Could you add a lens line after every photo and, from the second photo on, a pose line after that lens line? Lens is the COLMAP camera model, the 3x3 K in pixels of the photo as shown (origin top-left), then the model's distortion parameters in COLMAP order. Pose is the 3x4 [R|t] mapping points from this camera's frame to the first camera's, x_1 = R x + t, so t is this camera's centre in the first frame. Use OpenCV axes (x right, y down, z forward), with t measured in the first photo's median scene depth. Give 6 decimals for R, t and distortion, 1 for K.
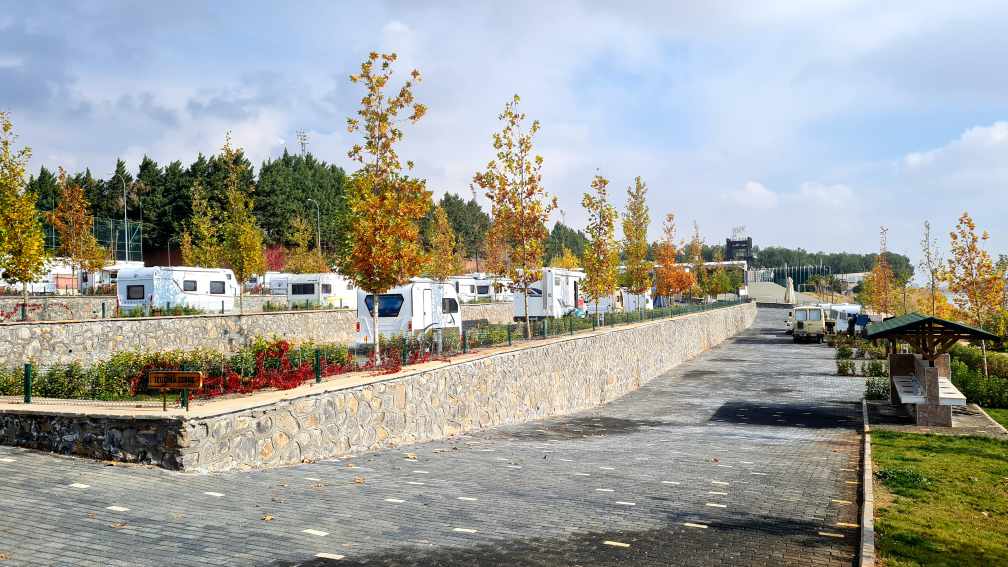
lens RADIAL K [[750.2, 0, 503.4], [0, 750.2, 287.3], [0, 0, 1]] dist [0.025646, -0.005044]
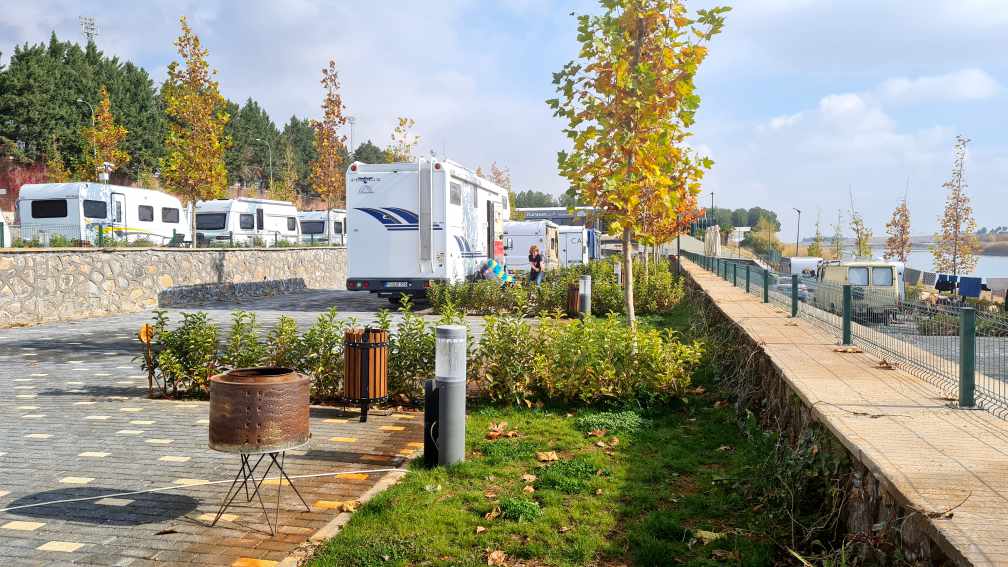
lens RADIAL K [[750.2, 0, 503.4], [0, 750.2, 287.3], [0, 0, 1]] dist [0.025646, -0.005044]
pose [[0.984133, 0.007859, 0.177256, 0.008308], [-0.019353, 0.997813, 0.063208, 0.005447], [-0.176372, -0.065636, 0.982133, 0.193913]]
